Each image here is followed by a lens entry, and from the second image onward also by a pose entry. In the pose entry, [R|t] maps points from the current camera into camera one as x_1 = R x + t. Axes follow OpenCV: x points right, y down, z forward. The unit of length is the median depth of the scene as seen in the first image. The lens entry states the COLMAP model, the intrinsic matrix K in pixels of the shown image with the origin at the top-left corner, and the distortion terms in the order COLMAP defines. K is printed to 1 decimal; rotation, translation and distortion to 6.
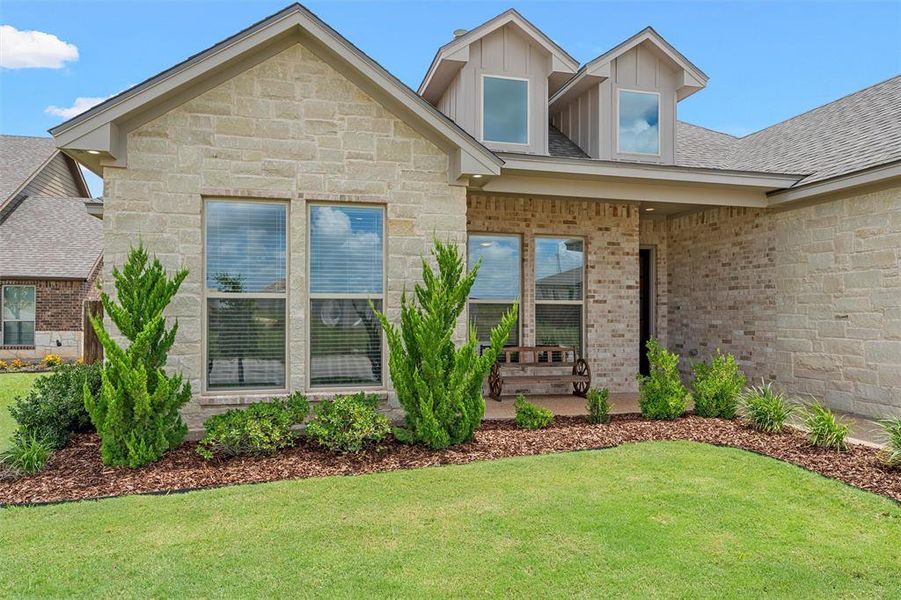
lens RADIAL K [[588.4, 0, 452.7], [0, 588.4, 305.8], [0, 0, 1]] dist [0.002658, -0.000464]
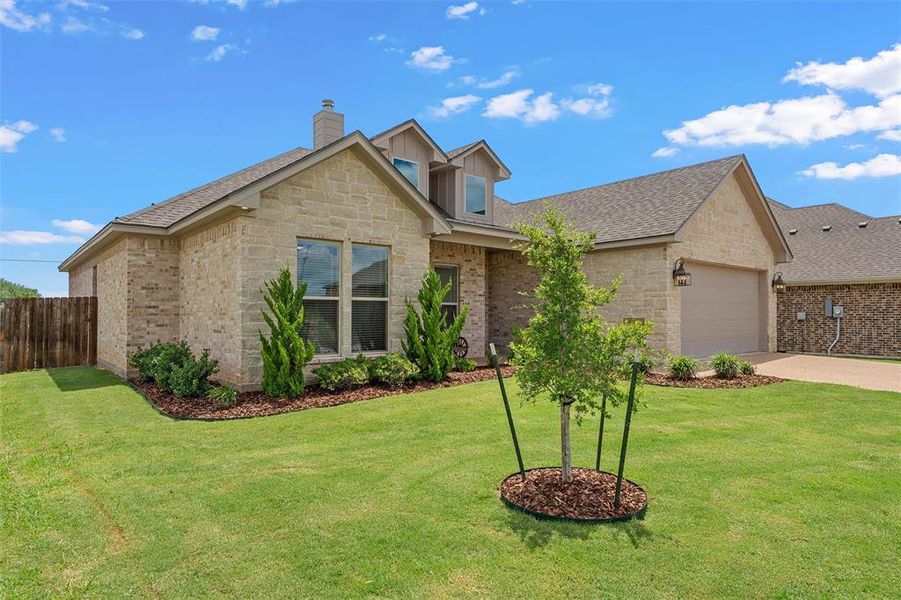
lens RADIAL K [[518.9, 0, 450.5], [0, 518.9, 300.0], [0, 0, 1]] dist [0.000096, 0.000074]
pose [[0.898413, 0.012332, 0.438978, -0.608742], [-0.006347, 0.999866, -0.015100, 0.007287], [-0.439105, 0.010780, 0.898371, -0.435131]]
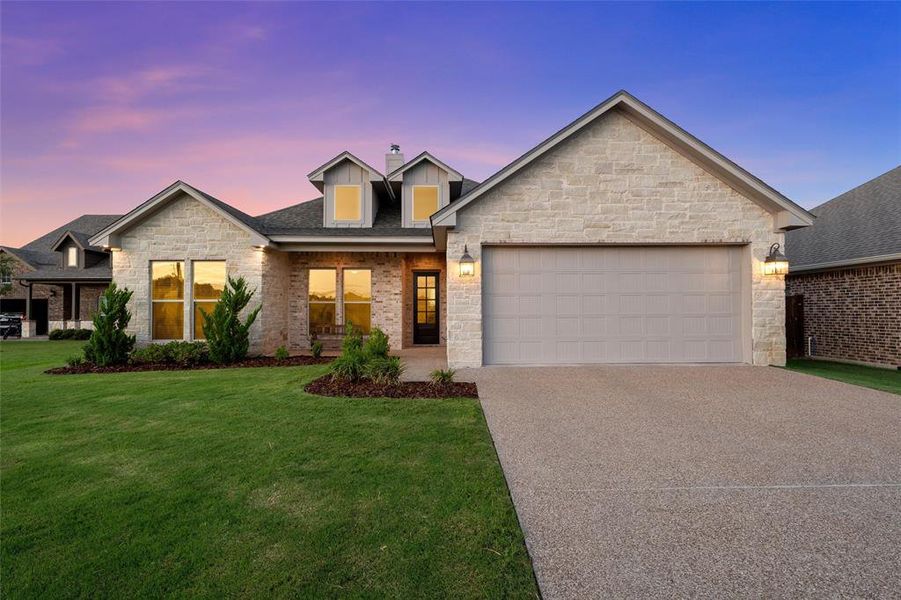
lens RADIAL K [[422.3, 0, 451.5], [0, 422.3, 303.6], [0, 0, 1]] dist [0.000762, 0.000189]
pose [[0.974829, -0.009731, -0.222740, 1.083061], [0.007988, 0.999930, -0.008724, 0.017565], [0.222810, 0.006725, 0.974839, -0.398559]]
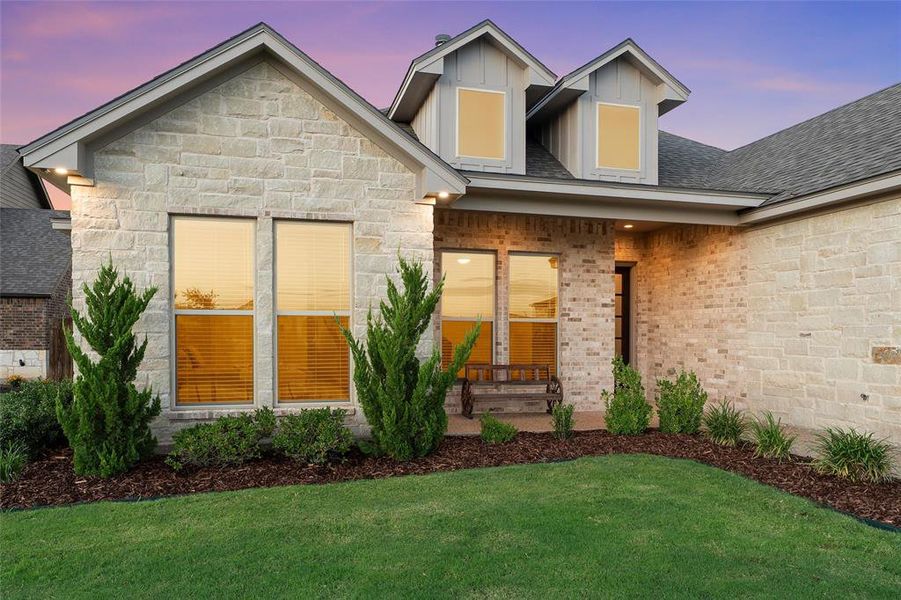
lens RADIAL K [[637.7, 0, 455.5], [0, 637.7, 341.7], [0, 0, 1]] dist [-0.001349, 0.002191]
pose [[0.999911, 0.001545, 0.013229, 0.048102], [-0.001877, 0.999683, 0.025111, 0.004668], [-0.013186, -0.025134, 0.999597, -0.100283]]
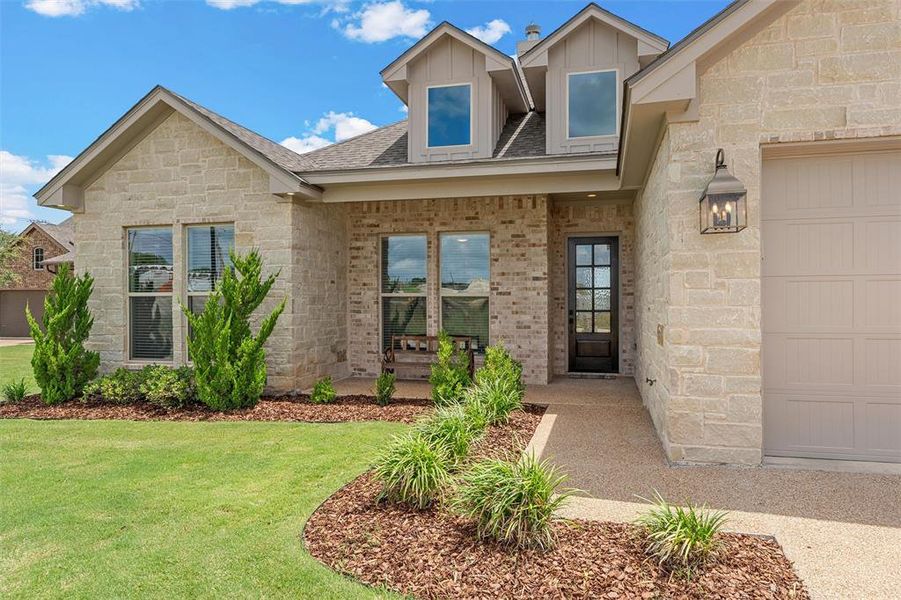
lens RADIAL K [[591.9, 0, 451.2], [0, 591.9, 303.5], [0, 0, 1]] dist [0.005600, 0.002284]
pose [[0.880529, -0.004966, -0.473967, 0.902406], [0.010493, 0.999904, 0.009016, -0.000174], [0.473877, -0.012912, 0.880496, 0.072713]]
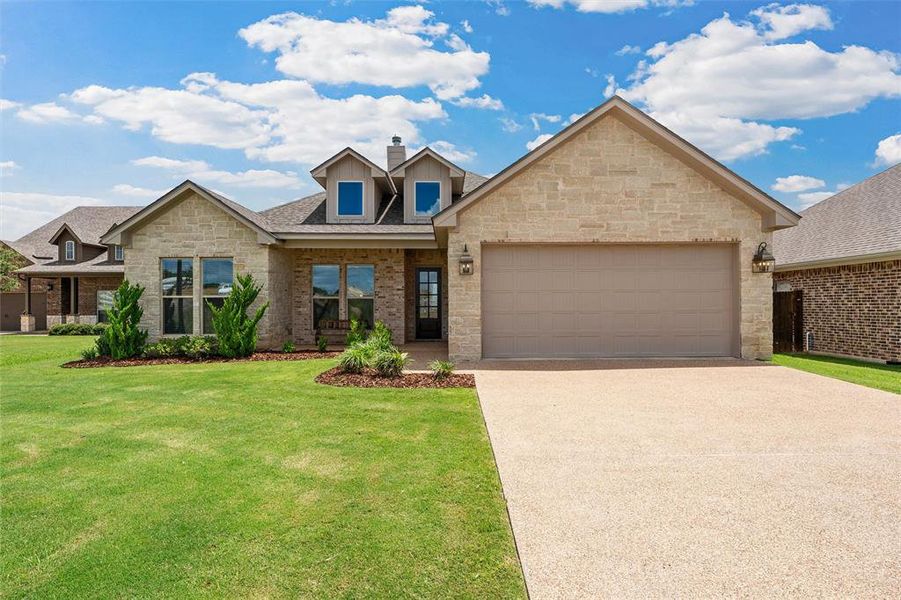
lens RADIAL K [[446.6, 0, 451.6], [0, 446.6, 303.5], [0, 0, 1]] dist [0.003252, -0.000144]
pose [[0.972833, -0.006268, -0.231425, 1.124006], [0.008037, 0.999945, 0.006704, 0.007667], [0.231370, -0.008382, 0.972830, -0.529135]]
